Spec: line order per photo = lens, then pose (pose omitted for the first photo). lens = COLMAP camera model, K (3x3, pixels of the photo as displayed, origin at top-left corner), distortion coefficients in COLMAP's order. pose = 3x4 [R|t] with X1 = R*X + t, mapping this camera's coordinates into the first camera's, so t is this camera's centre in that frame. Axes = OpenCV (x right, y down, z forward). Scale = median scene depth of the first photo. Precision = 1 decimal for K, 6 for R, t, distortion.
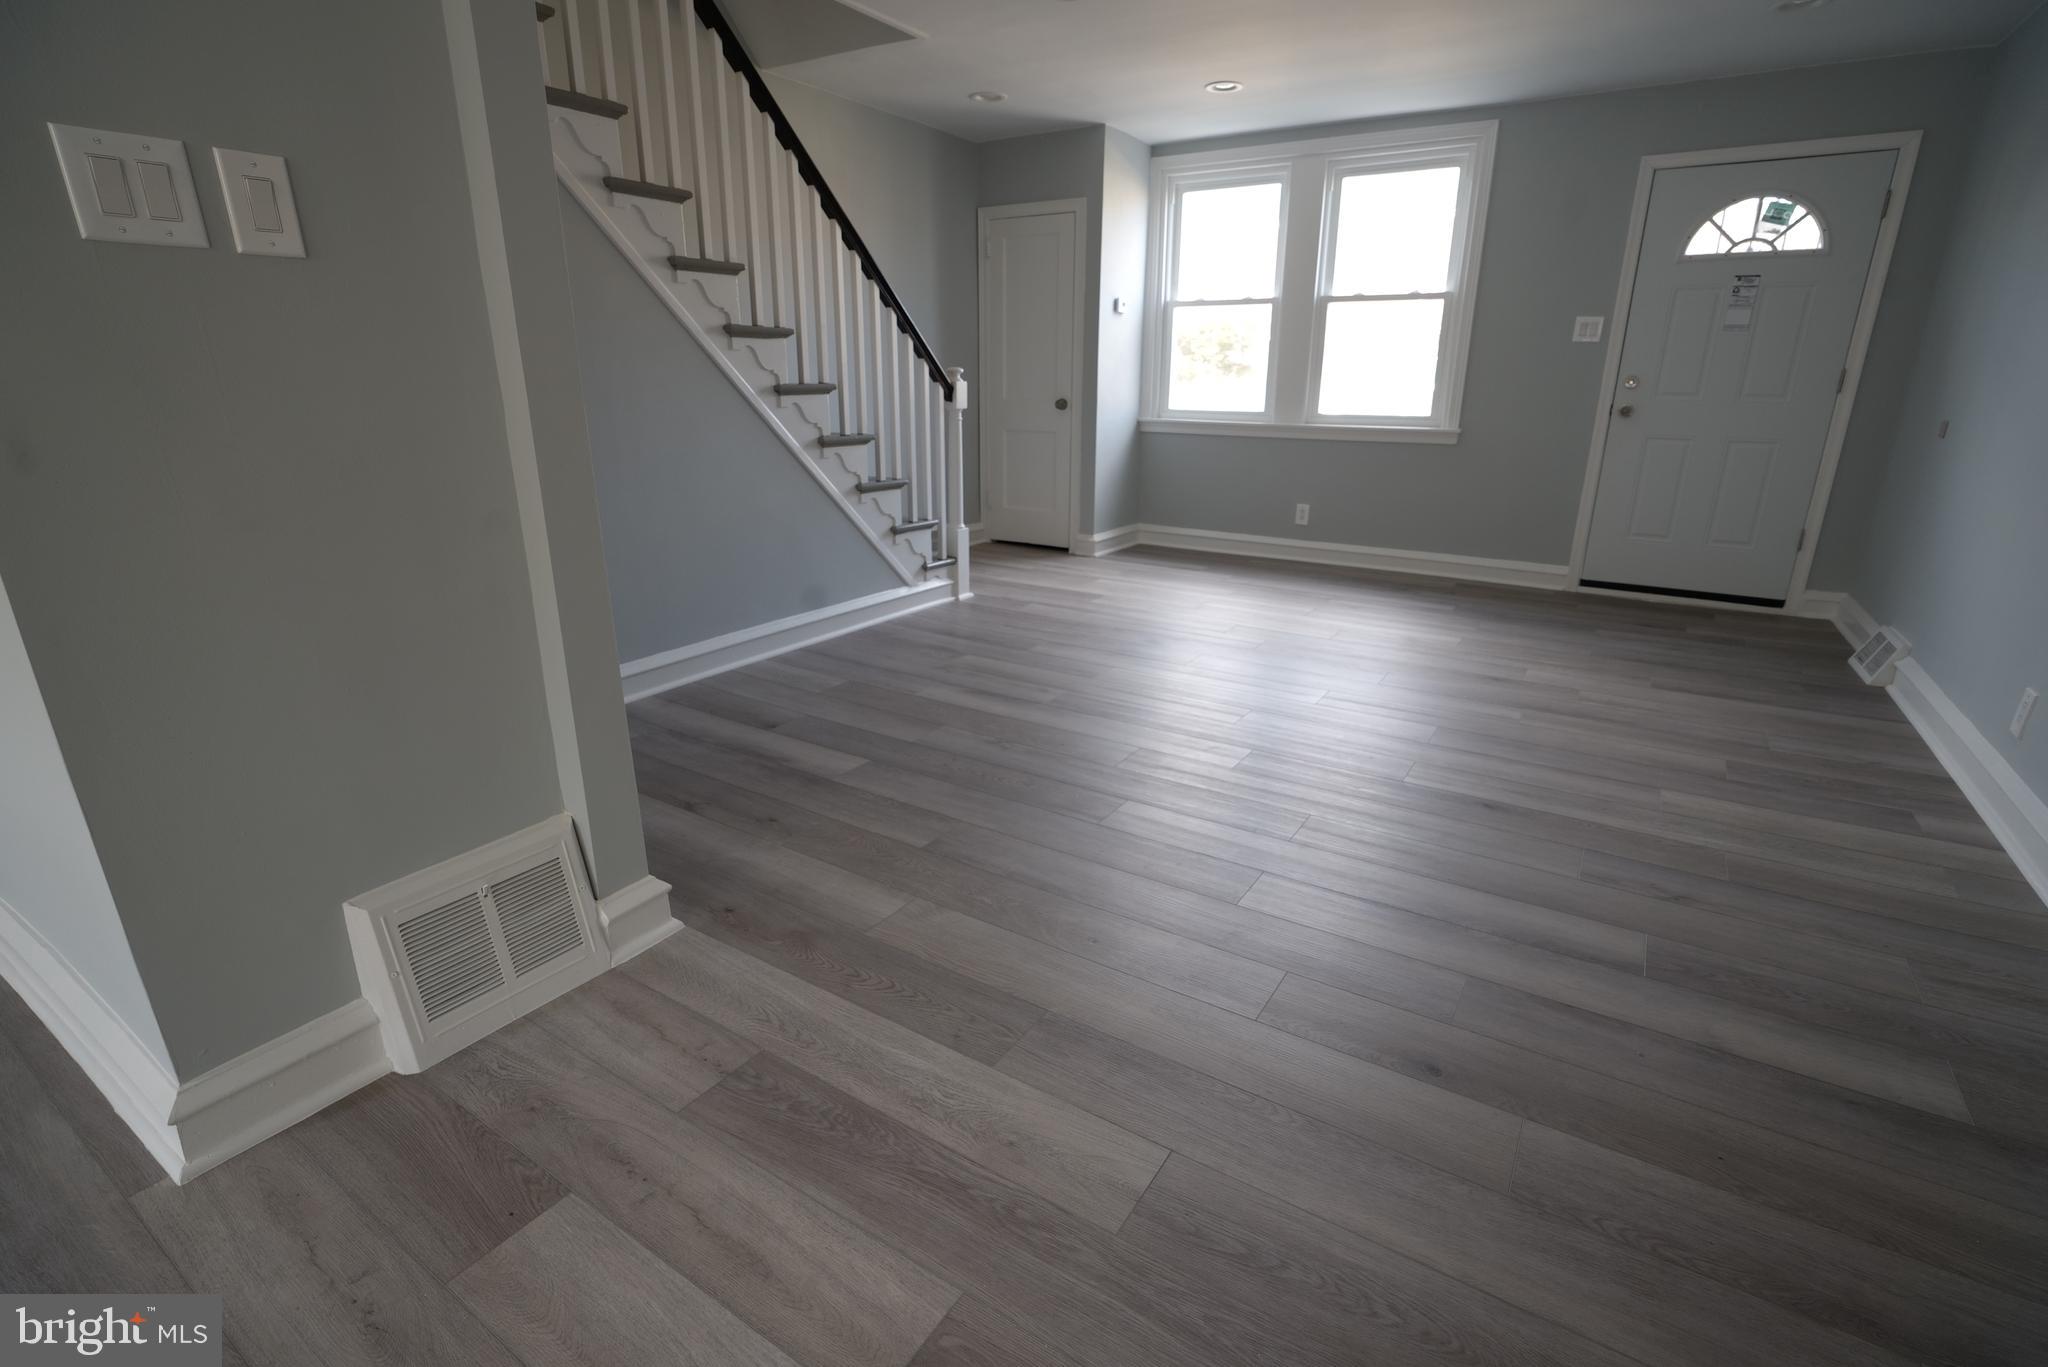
lens RADIAL K [[955.4, 0, 1027.0], [0, 955.4, 685.5], [0, 0, 1]] dist [-0.026240, 0.007238]
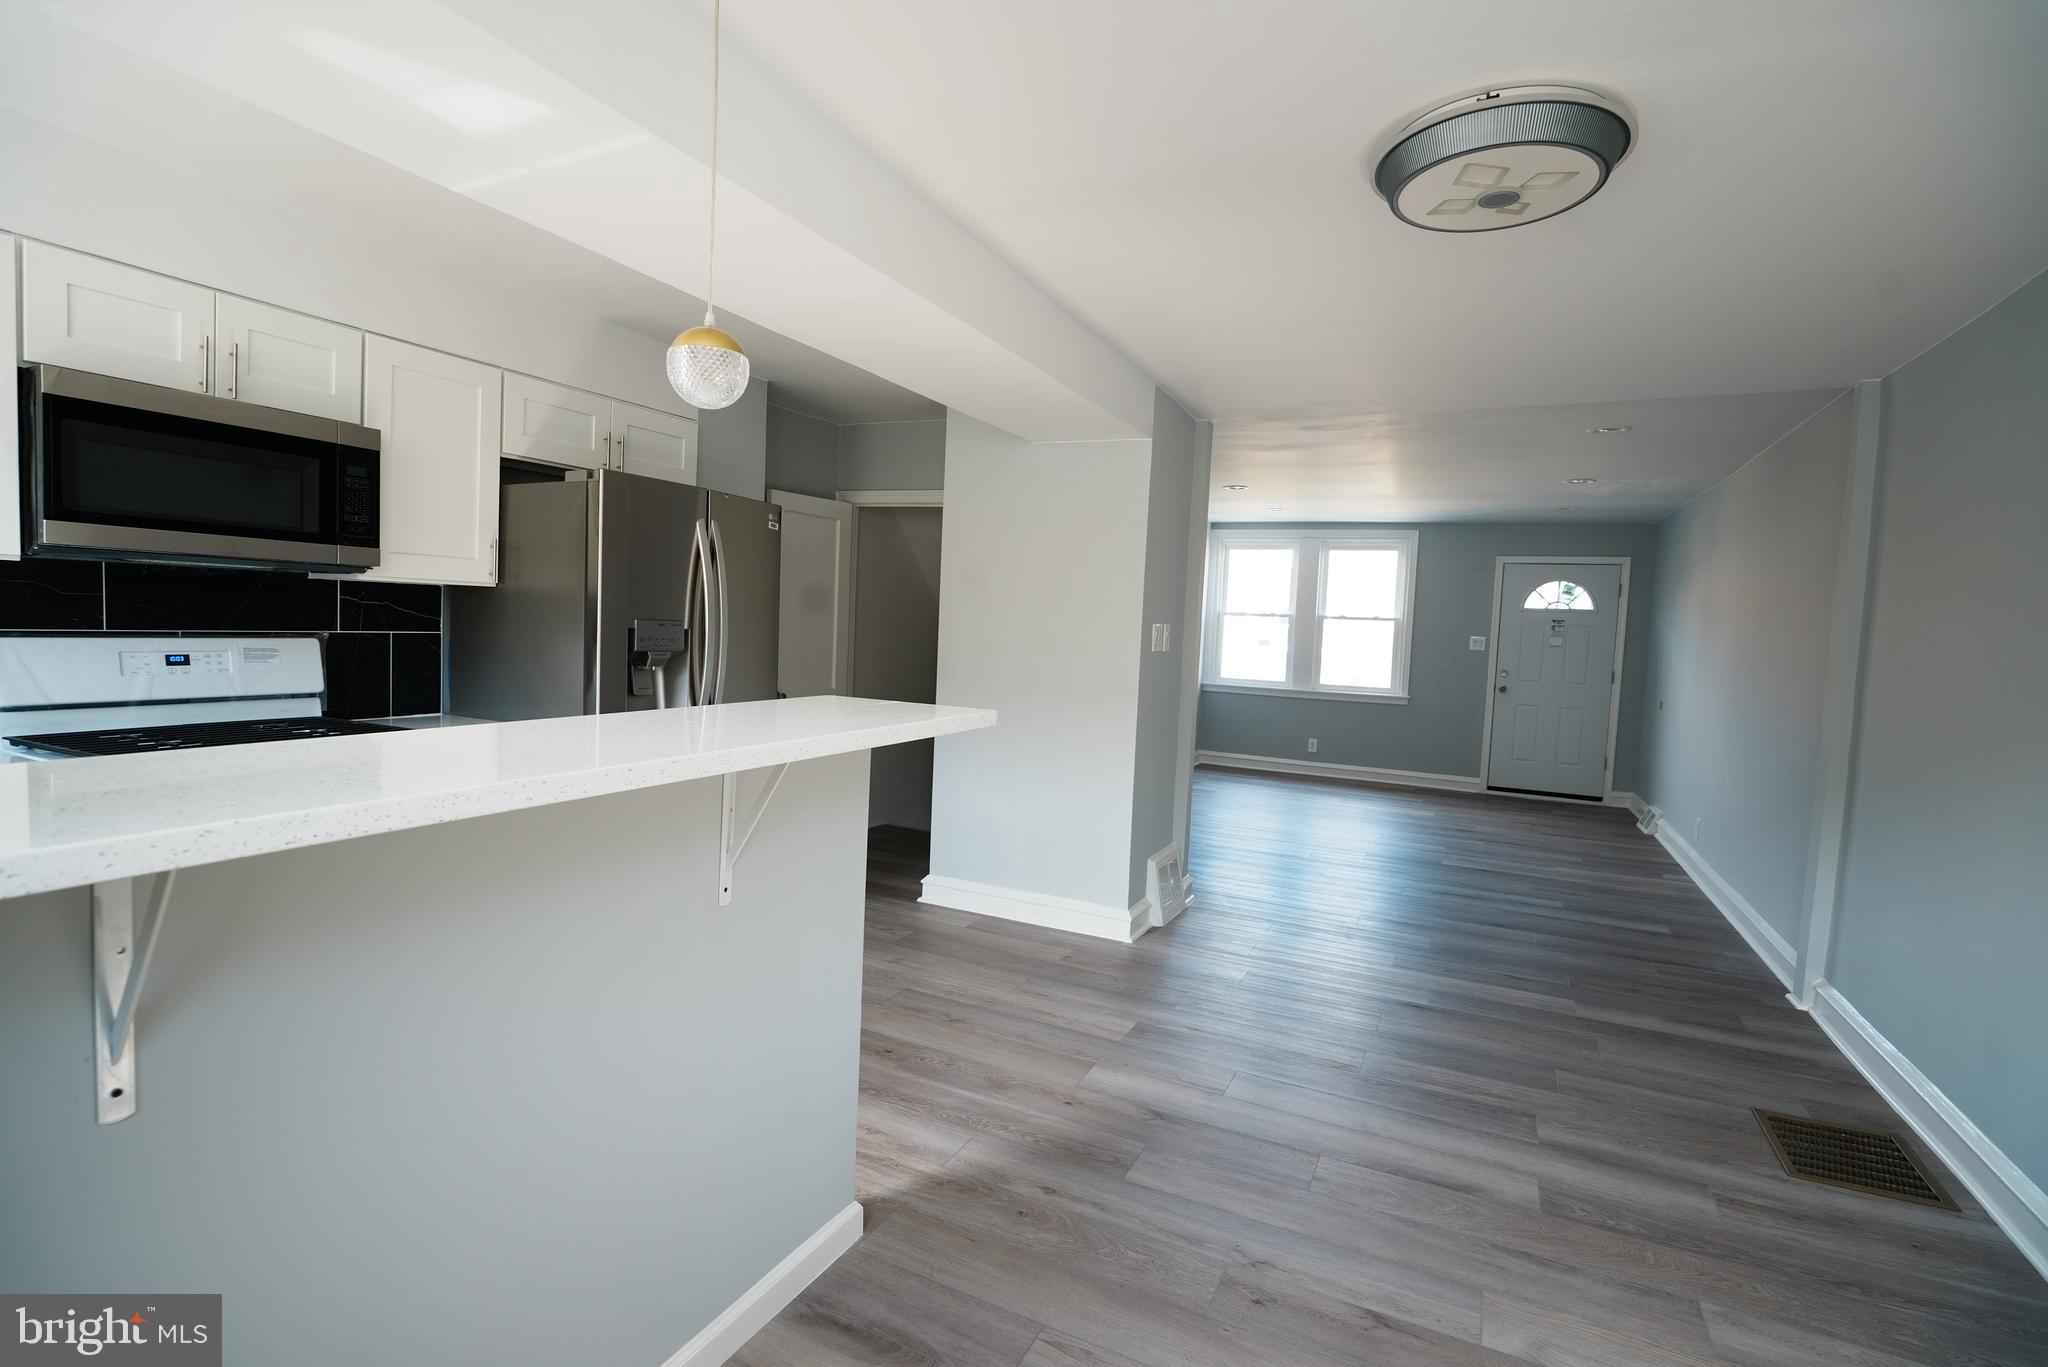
lens RADIAL K [[955.4, 0, 1026.0], [0, 955.4, 681.1], [0, 0, 1]] dist [-0.026240, 0.007238]
pose [[0.992392, 0.030624, 0.119250, -0.498493], [0.000037, 0.968498, -0.249021, 0.146564], [-0.123119, 0.247130, 0.961129, -0.643865]]
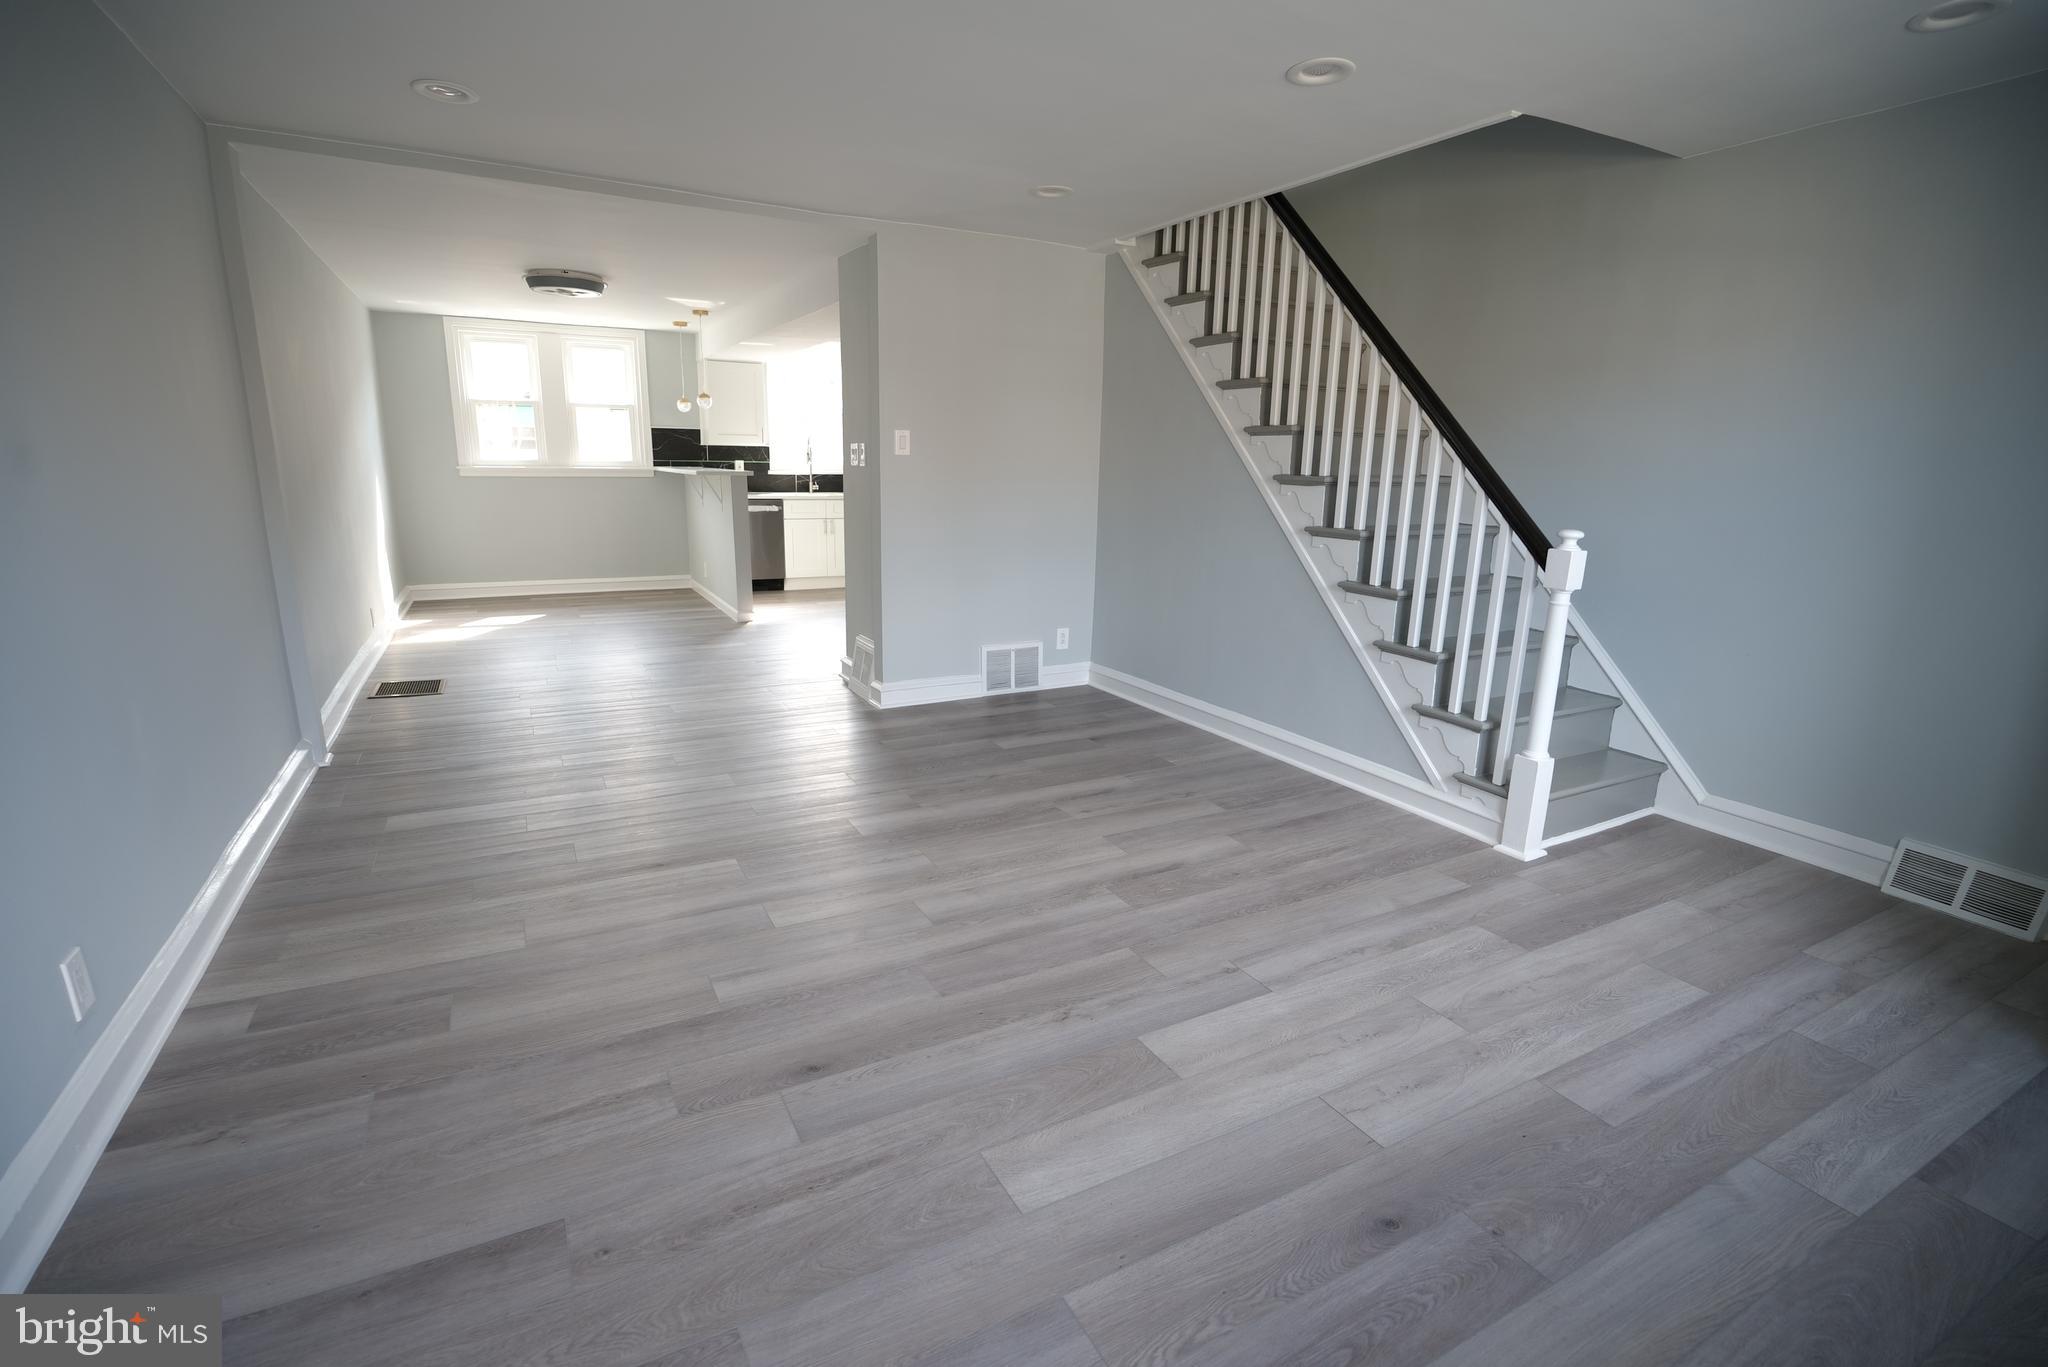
lens RADIAL K [[955.4, 0, 1019.2], [0, 955.4, 674.7], [0, 0, 1]] dist [-0.026240, 0.007238]
pose [[-0.486671, 0.177569, -0.855348, 0.732122], [-0.294771, 0.888321, 0.352131, -0.377148], [0.822351, 0.423504, -0.379978, 1.012630]]
